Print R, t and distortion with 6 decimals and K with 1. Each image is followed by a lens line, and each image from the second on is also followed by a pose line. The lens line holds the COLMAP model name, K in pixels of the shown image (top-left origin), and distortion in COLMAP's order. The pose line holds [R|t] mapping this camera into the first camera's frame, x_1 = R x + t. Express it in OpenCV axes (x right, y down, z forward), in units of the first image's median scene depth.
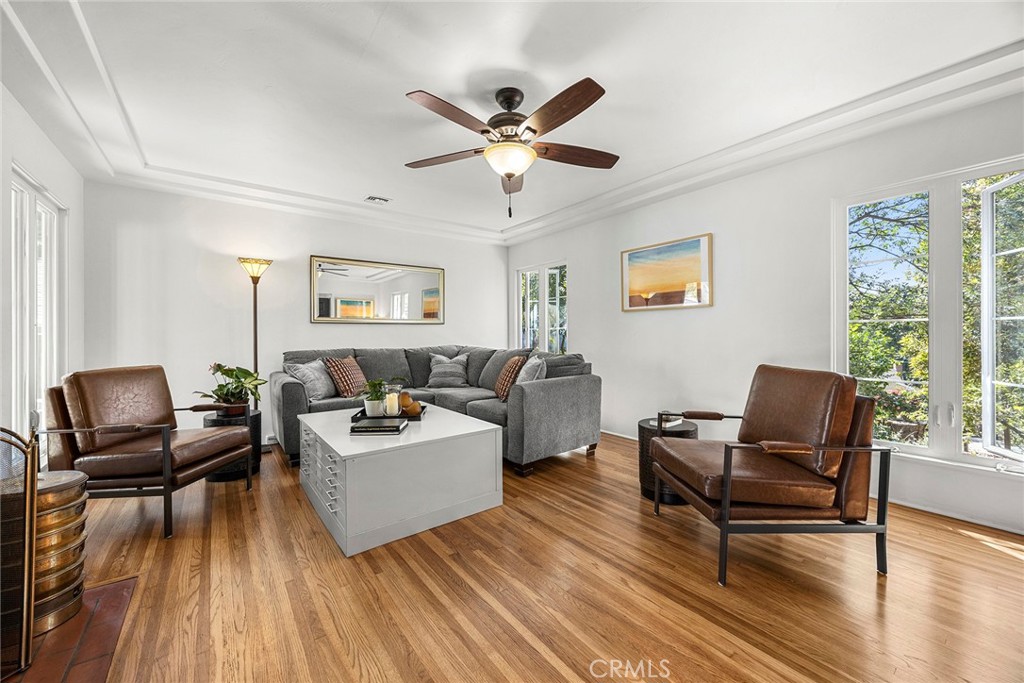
lens RADIAL K [[393.2, 0, 504.2], [0, 393.2, 344.4], [0, 0, 1]] dist [0.001036, 0.000079]
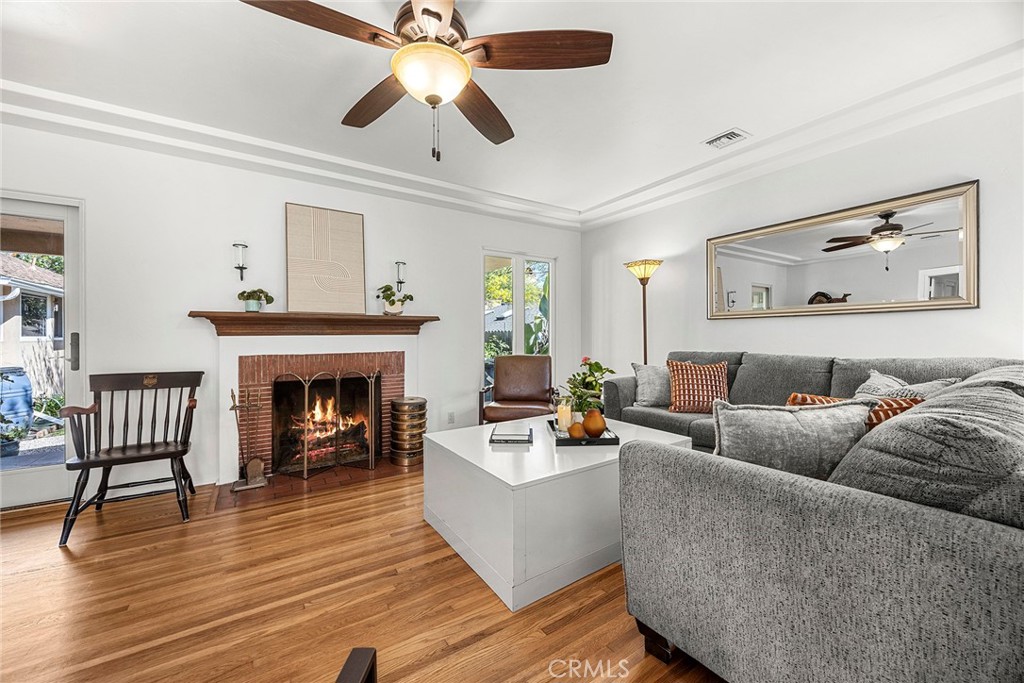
lens RADIAL K [[393.2, 0, 516.4], [0, 393.2, 339.7], [0, 0, 1]] dist [0.001036, 0.000079]
pose [[-0.057711, 0.015613, -0.998211, 0.460979], [-0.017303, 0.999712, 0.016637, -0.022535], [0.998183, 0.018232, -0.057425, 0.789435]]
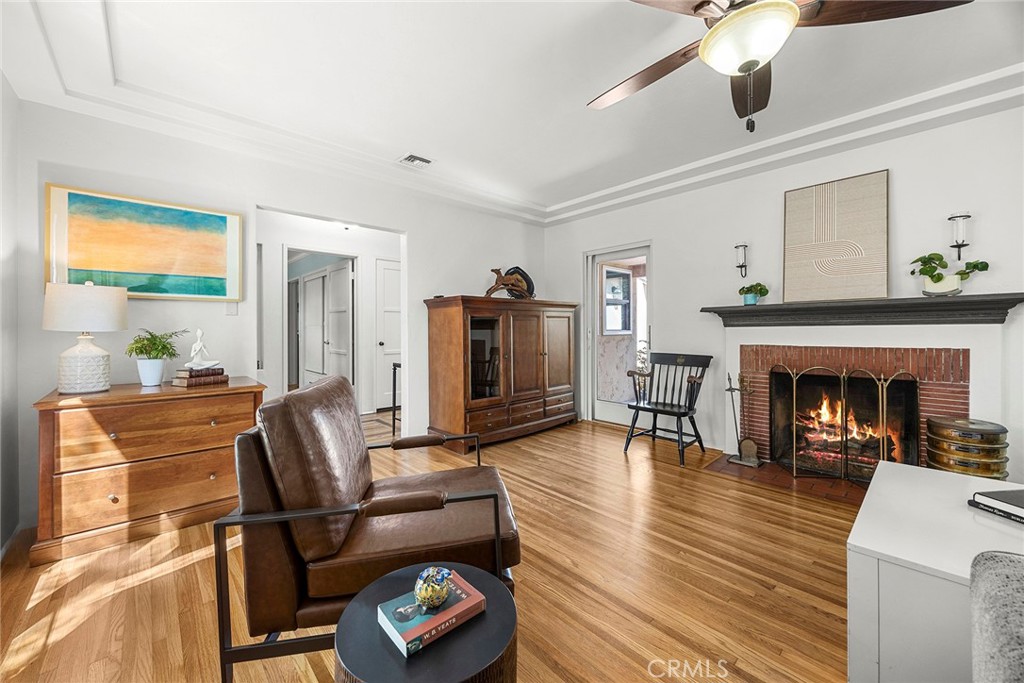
lens RADIAL K [[393.2, 0, 497.8], [0, 393.2, 331.9], [0, 0, 1]] dist [0.001036, 0.000079]
pose [[-0.996561, 0.012480, -0.081913, 0.308880], [0.010360, 0.999601, 0.026262, -0.025625], [0.082209, 0.025323, -0.996293, 1.055804]]
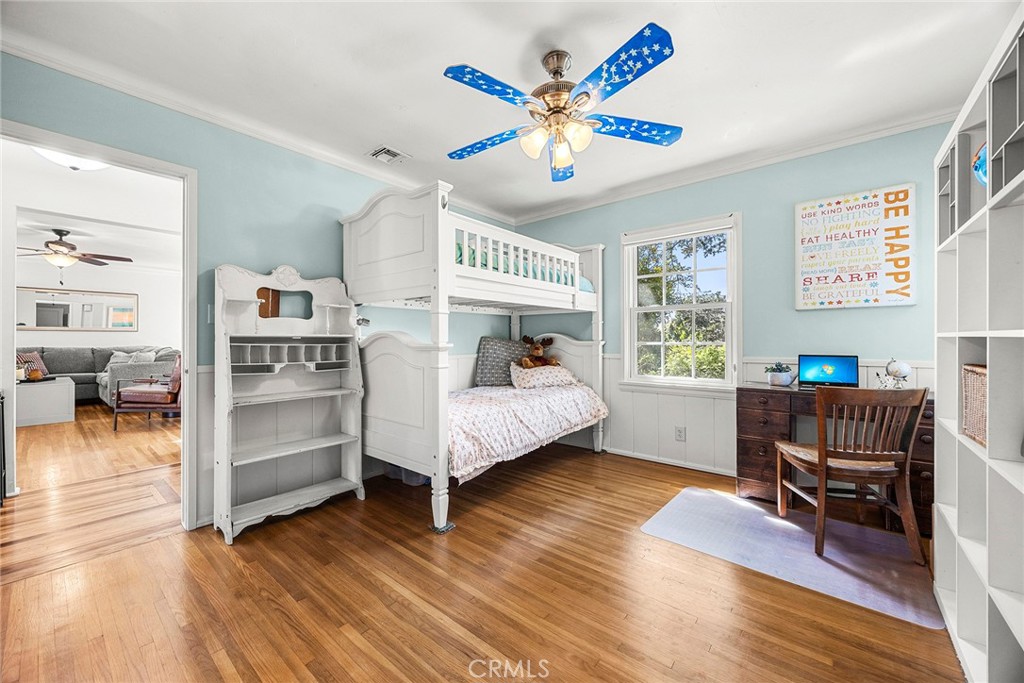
lens RADIAL K [[393.2, 0, 512.1], [0, 393.2, 337.4], [0, 0, 1]] dist [0.001036, 0.000079]
pose [[0.972261, 0.008034, 0.233760, 1.330640], [-0.001192, 0.999567, -0.029396, 0.020326], [-0.233895, 0.028302, 0.971850, -1.189495]]
